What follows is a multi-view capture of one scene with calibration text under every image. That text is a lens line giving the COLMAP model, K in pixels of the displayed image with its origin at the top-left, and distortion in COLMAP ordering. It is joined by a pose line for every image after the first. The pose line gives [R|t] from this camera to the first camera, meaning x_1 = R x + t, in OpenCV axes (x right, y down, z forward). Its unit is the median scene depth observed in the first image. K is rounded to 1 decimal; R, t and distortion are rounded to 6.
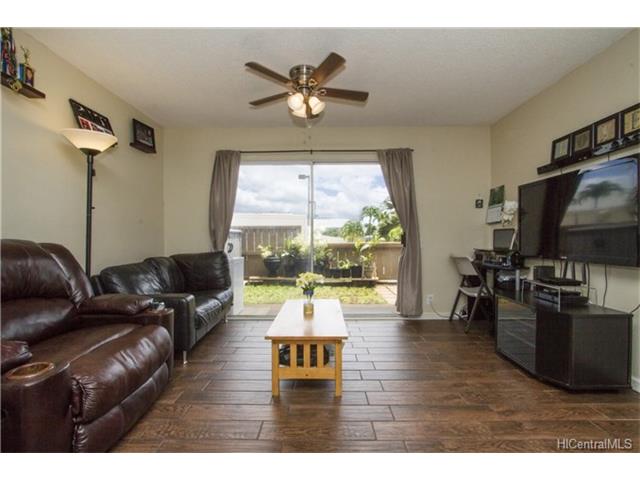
lens RADIAL K [[293.9, 0, 317.3], [0, 293.9, 239.7], [0, 0, 1]] dist [0.001902, 0.000550]
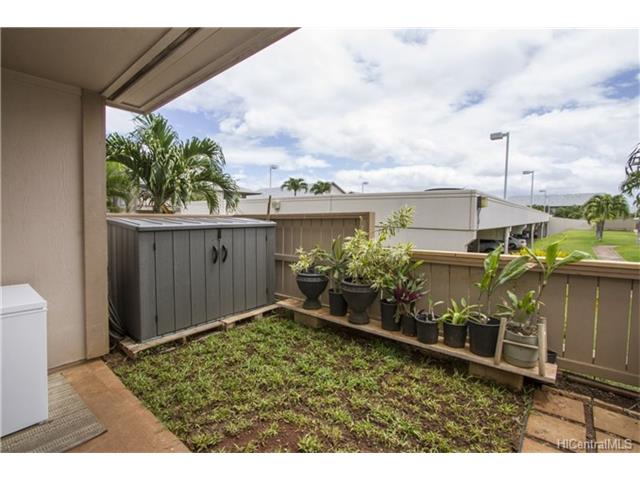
lens RADIAL K [[293.9, 0, 317.3], [0, 293.9, 239.7], [0, 0, 1]] dist [0.001902, 0.000550]
pose [[0.772203, 0.048206, -0.633545, 0.395274], [-0.005138, 0.997559, 0.069642, -0.073303], [0.635355, -0.050523, 0.770565, 1.157784]]
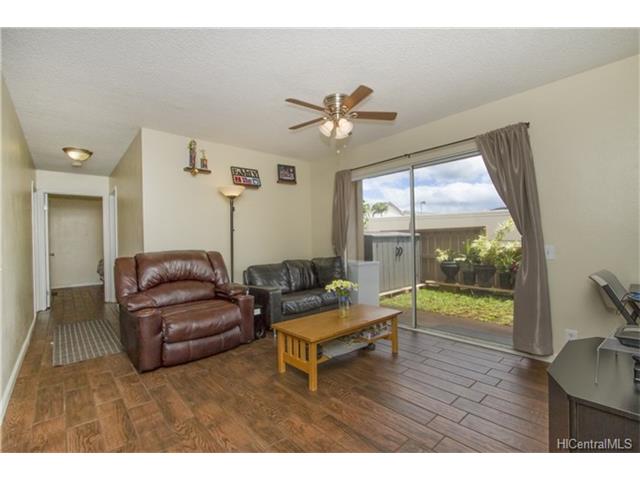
lens RADIAL K [[298.3, 0, 327.2], [0, 298.3, 239.0], [0, 0, 1]] dist [-0.002589, 0.000058]
pose [[0.683248, -0.010425, -0.730112, 0.539034], [0.012962, 0.999914, -0.002148, -0.029834], [0.730072, -0.007996, 0.683324, 0.143964]]
